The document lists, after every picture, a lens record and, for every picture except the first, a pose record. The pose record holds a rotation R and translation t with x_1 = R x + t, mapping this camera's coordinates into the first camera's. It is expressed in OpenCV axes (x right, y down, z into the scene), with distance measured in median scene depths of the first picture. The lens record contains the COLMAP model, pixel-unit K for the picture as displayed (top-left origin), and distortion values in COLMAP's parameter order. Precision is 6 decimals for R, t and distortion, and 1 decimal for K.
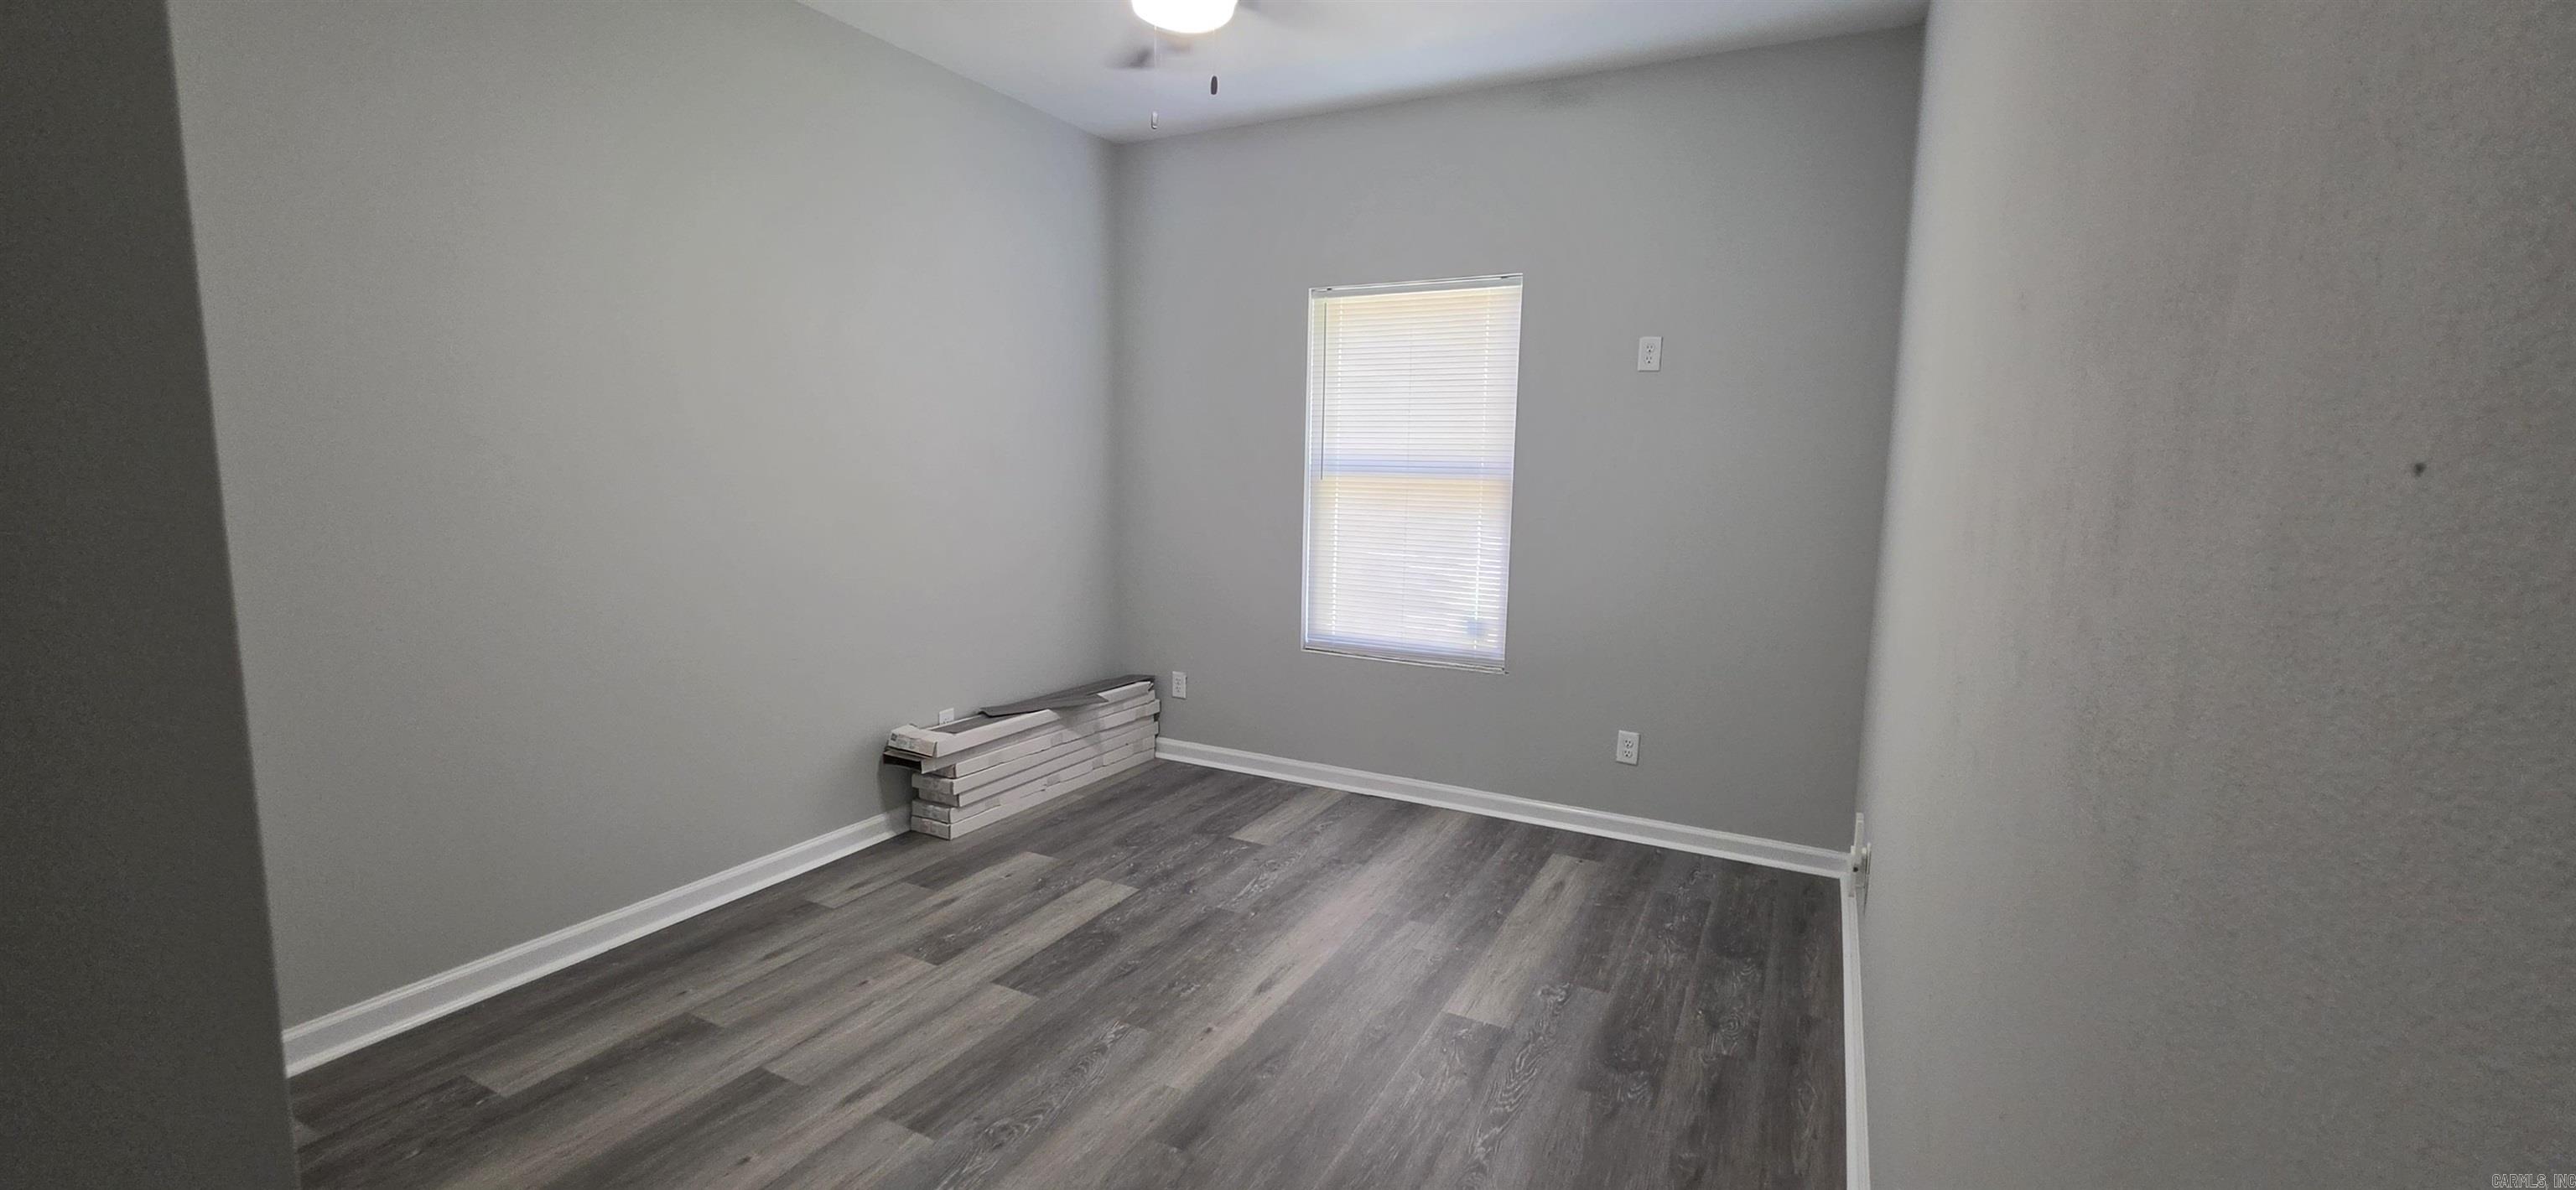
lens RADIAL K [[1047.4, 0, 1318.8], [0, 1047.4, 581.5], [0, 0, 1]] dist [0.001265, 0.000094]
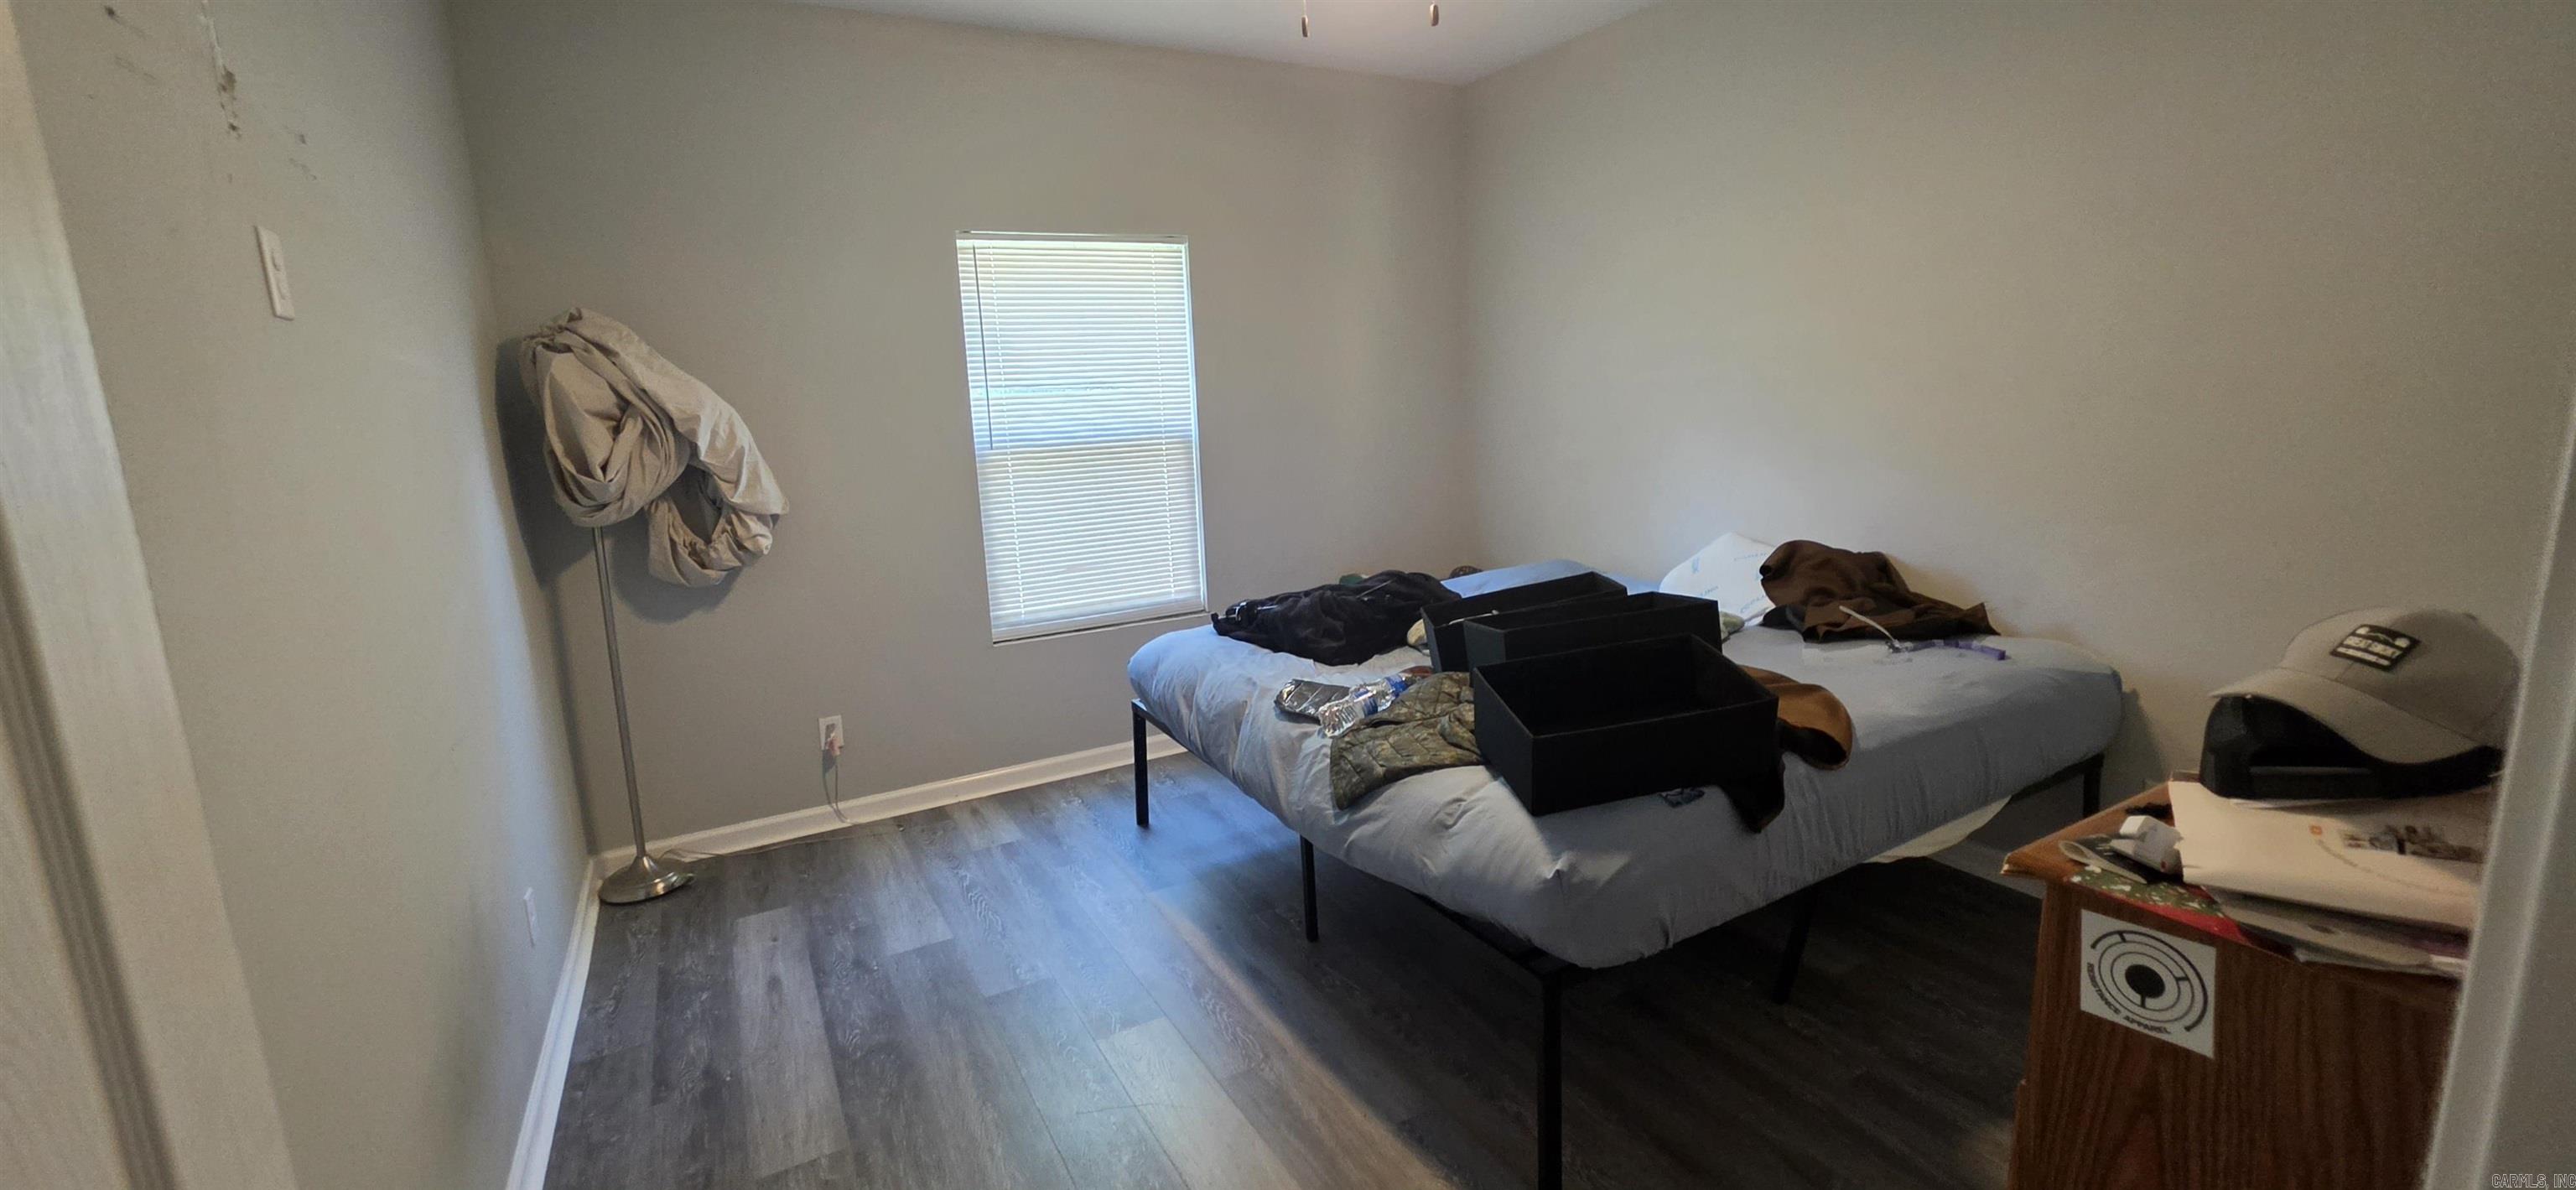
lens RADIAL K [[1047.4, 0, 1318.8], [0, 1047.4, 581.5], [0, 0, 1]] dist [0.001265, 0.000094]
pose [[0.546684, -0.184477, 0.816765, -0.597665], [0.150378, 0.981200, 0.120965, -0.054047], [-0.823725, 0.056693, 0.564148, 0.289135]]
